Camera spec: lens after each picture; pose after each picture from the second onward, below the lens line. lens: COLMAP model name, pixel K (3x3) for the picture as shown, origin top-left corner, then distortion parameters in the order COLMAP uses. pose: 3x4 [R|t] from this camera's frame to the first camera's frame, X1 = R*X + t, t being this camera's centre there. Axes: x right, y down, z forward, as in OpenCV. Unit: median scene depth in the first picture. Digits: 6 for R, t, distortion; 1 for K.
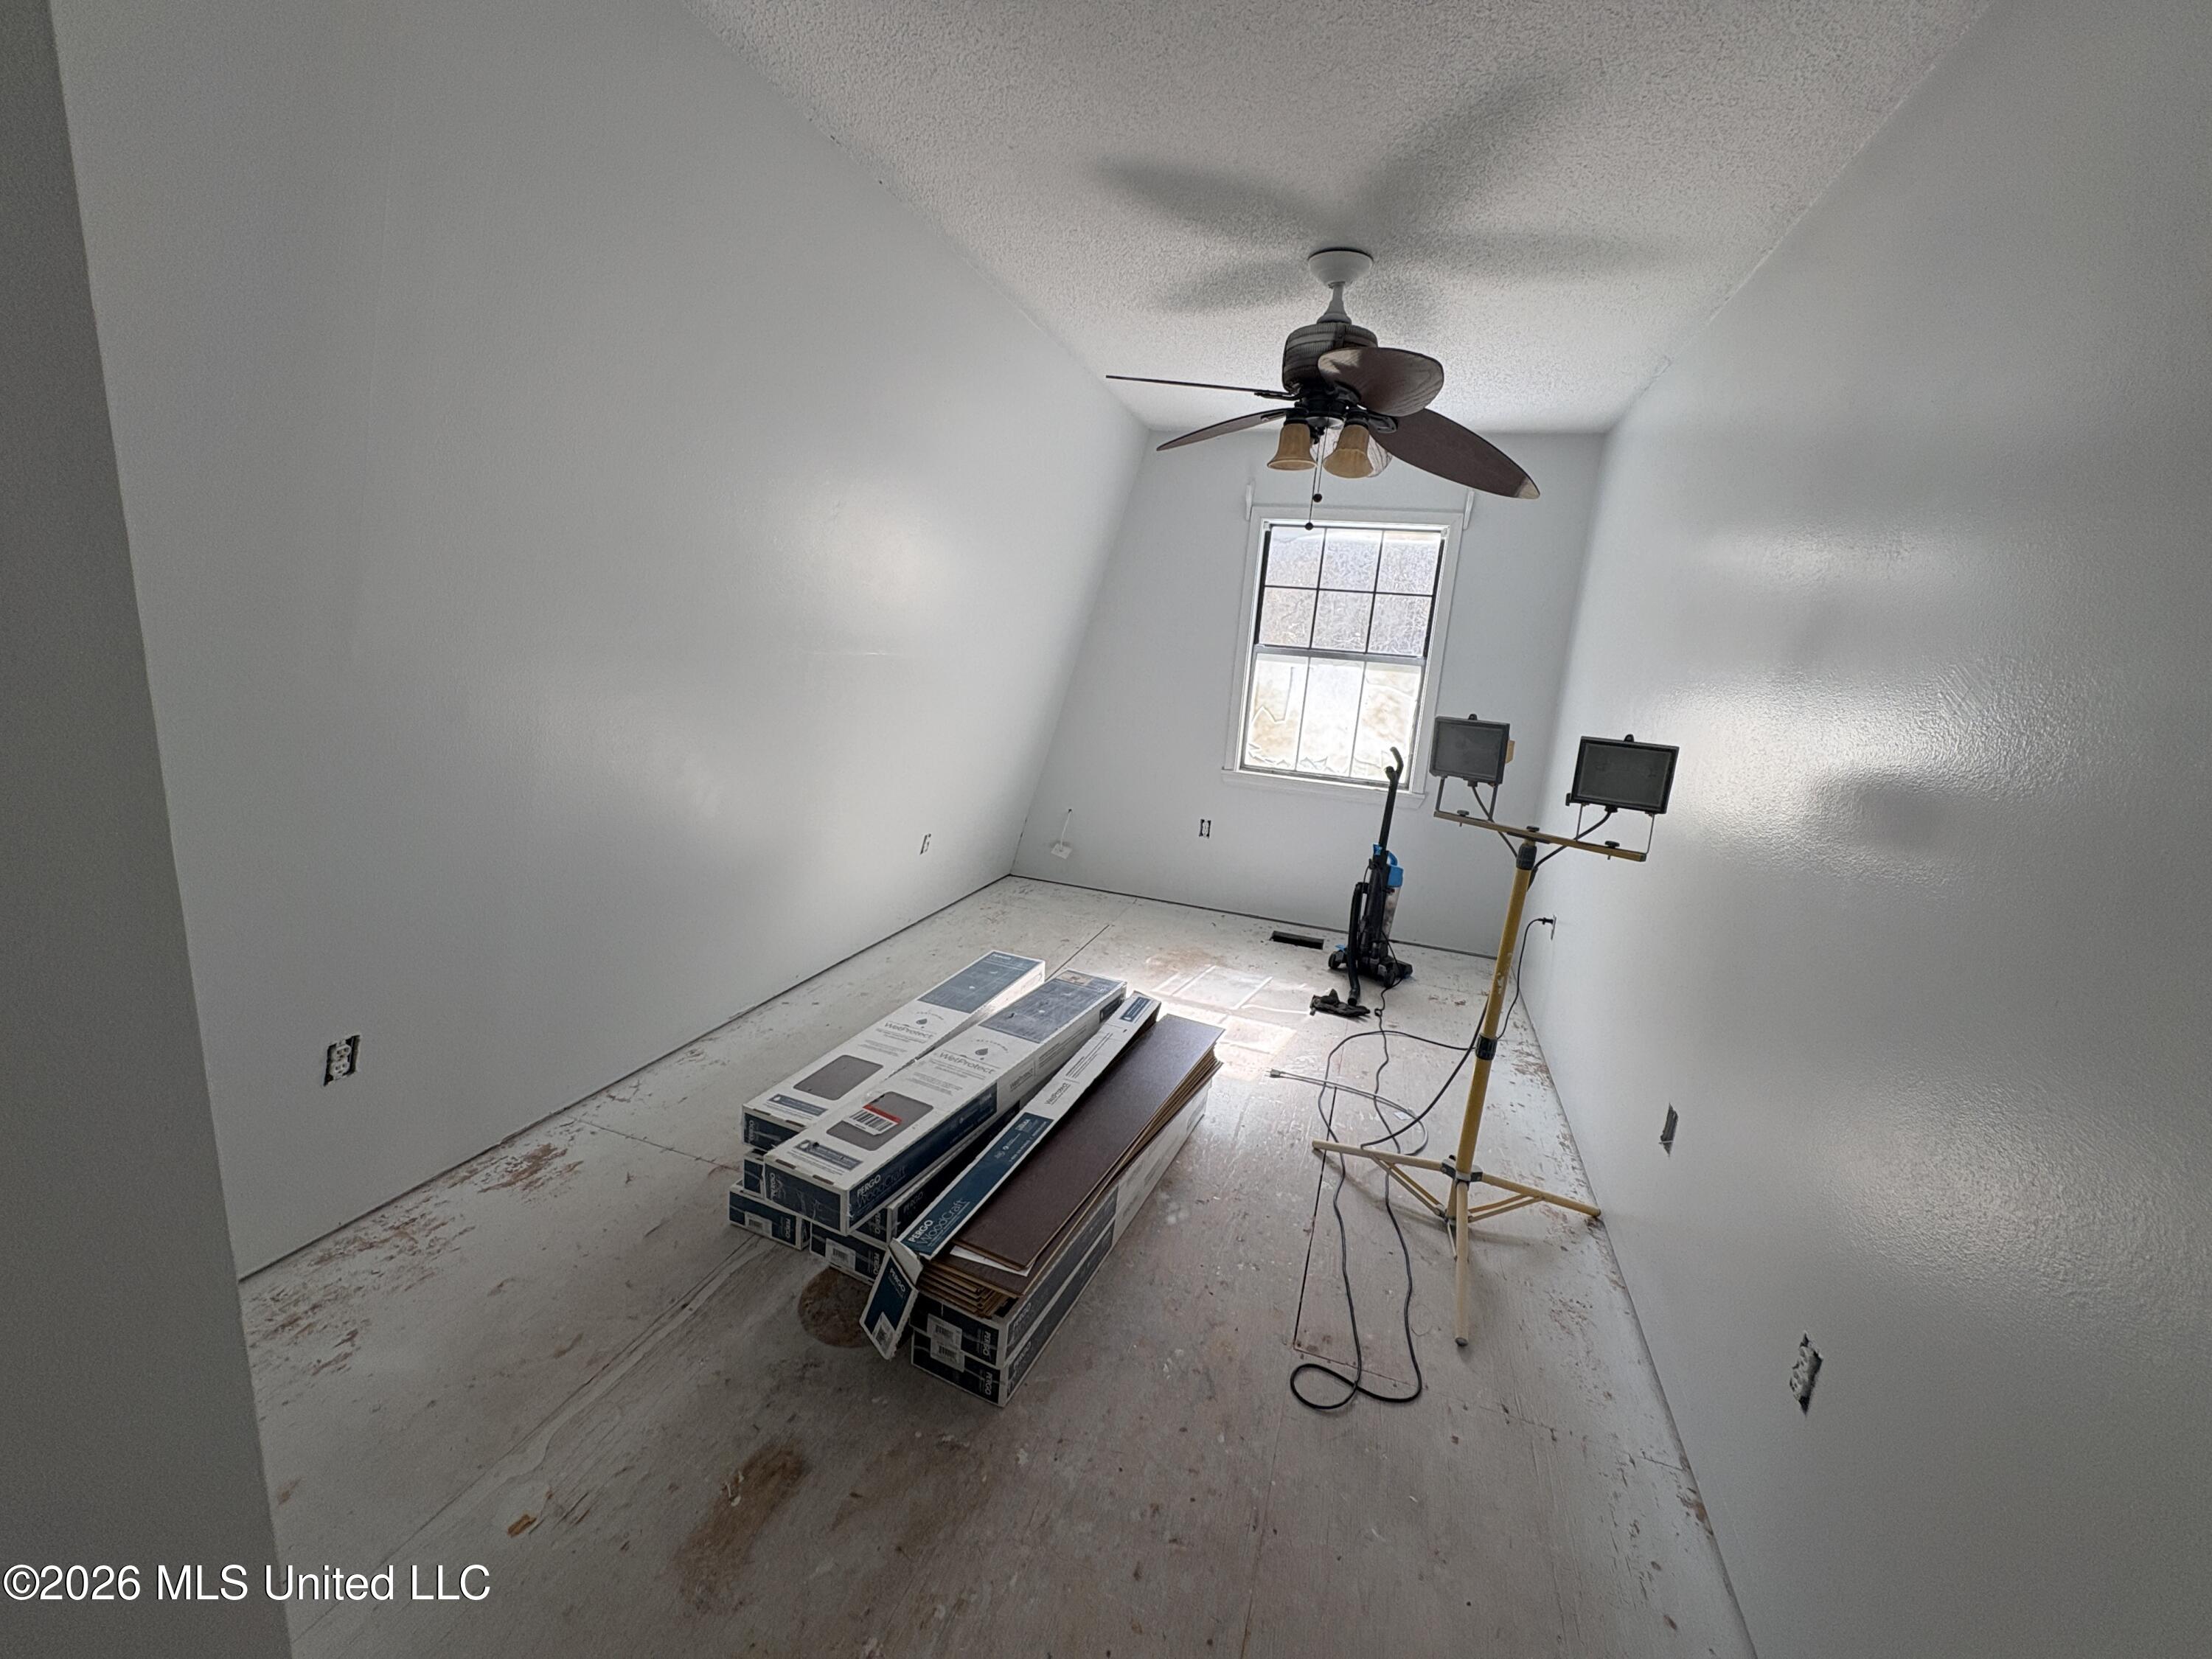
lens RADIAL K [[882.5, 0, 1103.9], [0, 882.5, 830.8], [0, 0, 1]] dist [0.000926, 0.000148]
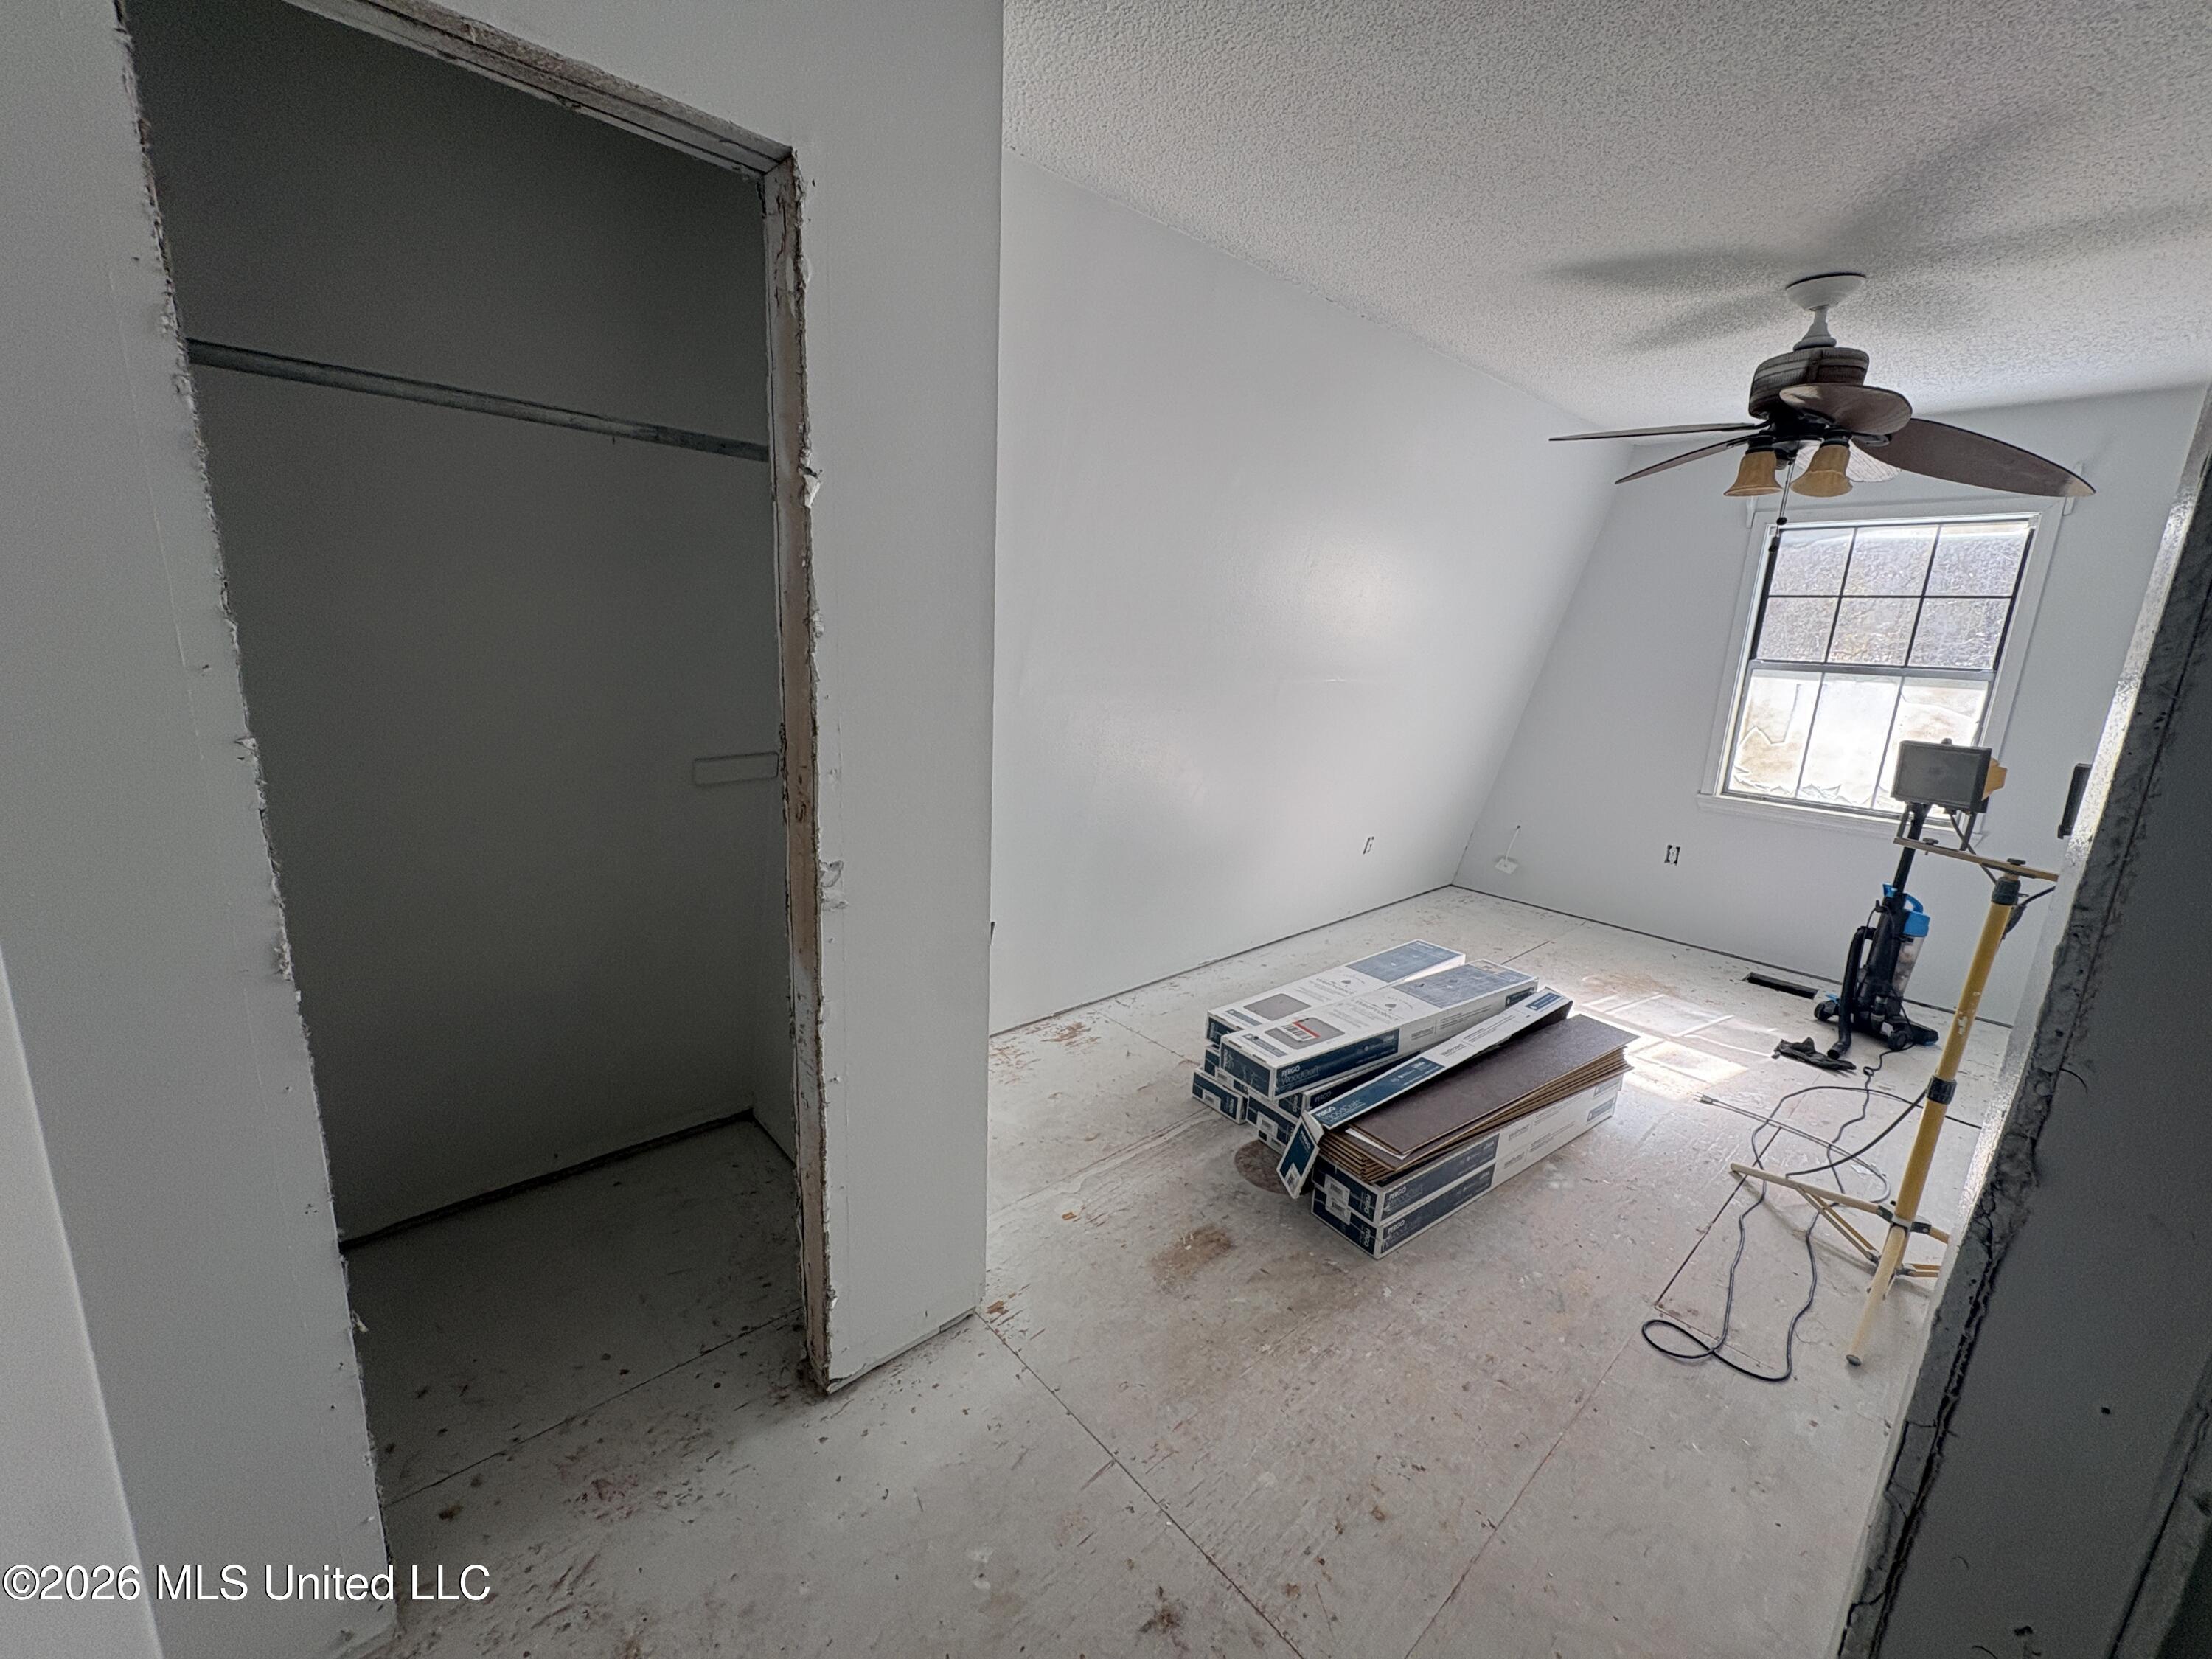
lens RADIAL K [[882.5, 0, 1103.9], [0, 882.5, 830.8], [0, 0, 1]] dist [0.000926, 0.000148]
pose [[0.870075, 0.069063, -0.488056, 0.088332], [-0.077627, 0.996979, 0.002690, 0.032720], [0.486768, 0.035545, 0.872808, -0.249809]]
